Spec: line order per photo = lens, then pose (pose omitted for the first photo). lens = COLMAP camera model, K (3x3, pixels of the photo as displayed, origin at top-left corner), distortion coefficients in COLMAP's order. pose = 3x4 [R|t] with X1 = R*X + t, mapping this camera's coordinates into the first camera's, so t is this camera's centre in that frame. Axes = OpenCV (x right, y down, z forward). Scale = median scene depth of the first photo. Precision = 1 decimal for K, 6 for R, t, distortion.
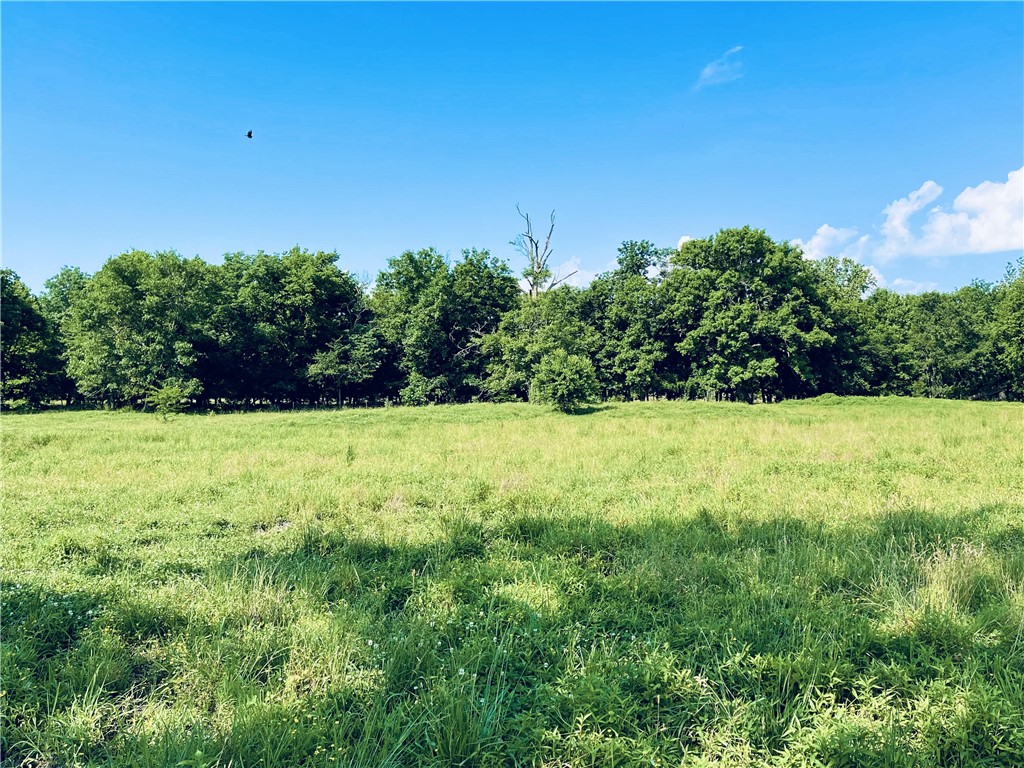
lens RADIAL K [[765.6, 0, 515.6], [0, 765.6, 393.8], [0, 0, 1]] dist [-0.004201, -0.005944]
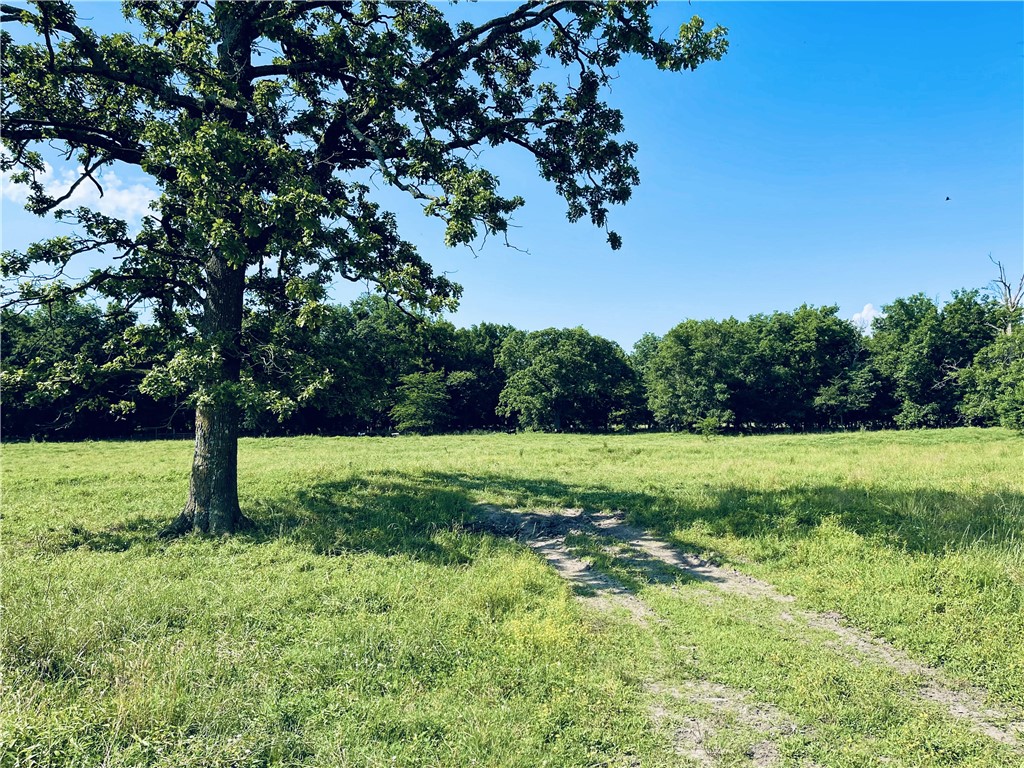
lens RADIAL K [[765.6, 0, 514.8], [0, 765.6, 385.9], [0, 0, 1]] dist [-0.004201, -0.005944]
pose [[0.763275, -0.036451, -0.645045, 0.168392], [0.014266, 0.999115, -0.039578, -0.012915], [0.645917, 0.021007, 0.763119, -0.289686]]
